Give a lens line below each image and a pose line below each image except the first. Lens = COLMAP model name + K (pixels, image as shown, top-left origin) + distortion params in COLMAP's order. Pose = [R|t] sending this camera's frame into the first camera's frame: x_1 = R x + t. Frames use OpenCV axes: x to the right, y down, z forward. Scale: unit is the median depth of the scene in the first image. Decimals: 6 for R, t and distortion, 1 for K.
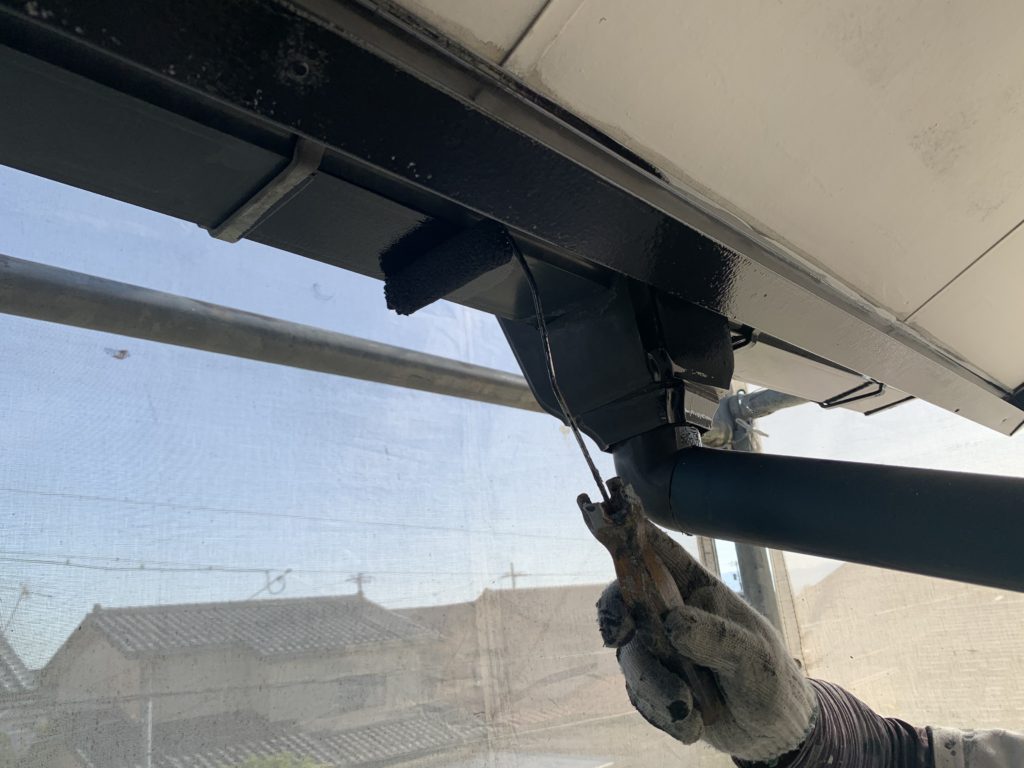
lens RADIAL K [[781.1, 0, 512.1], [0, 781.1, 383.0], [0, 0, 1]] dist [0.022716, -0.004542]
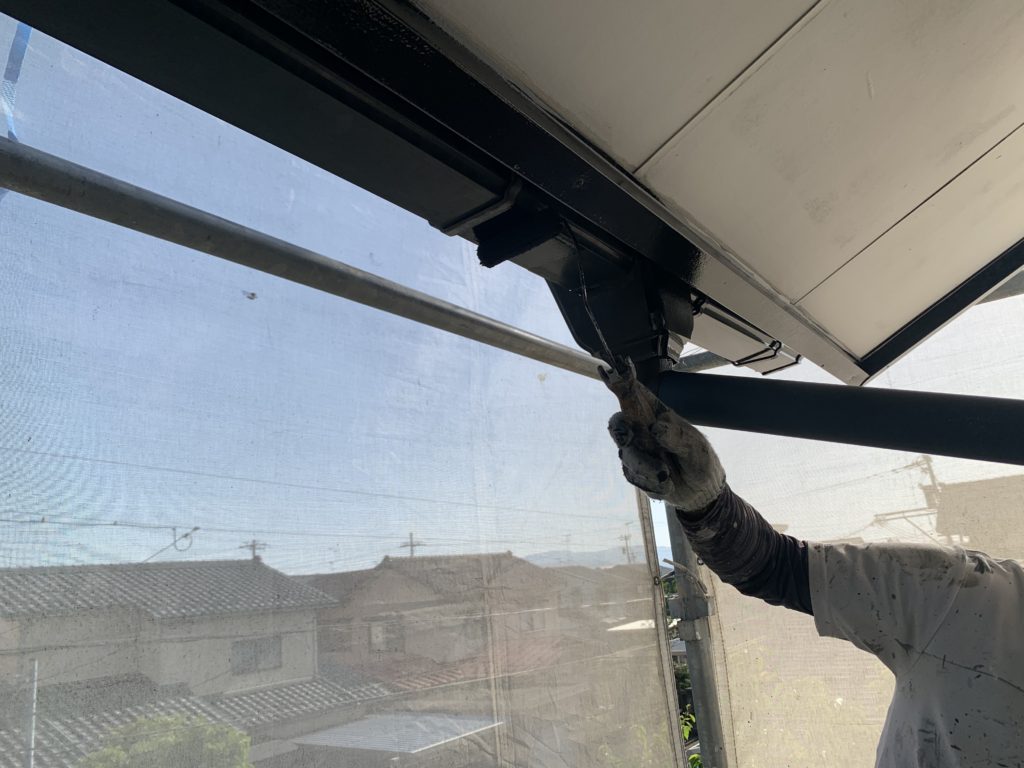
lens RADIAL K [[781.1, 0, 510.1], [0, 781.1, 382.4], [0, 0, 1]] dist [0.022716, -0.004542]
pose [[0.991299, 0.048195, 0.122493, -0.161426], [-0.051899, 0.998281, 0.027233, 0.040064], [-0.120970, -0.033353, 0.992096, -0.318975]]
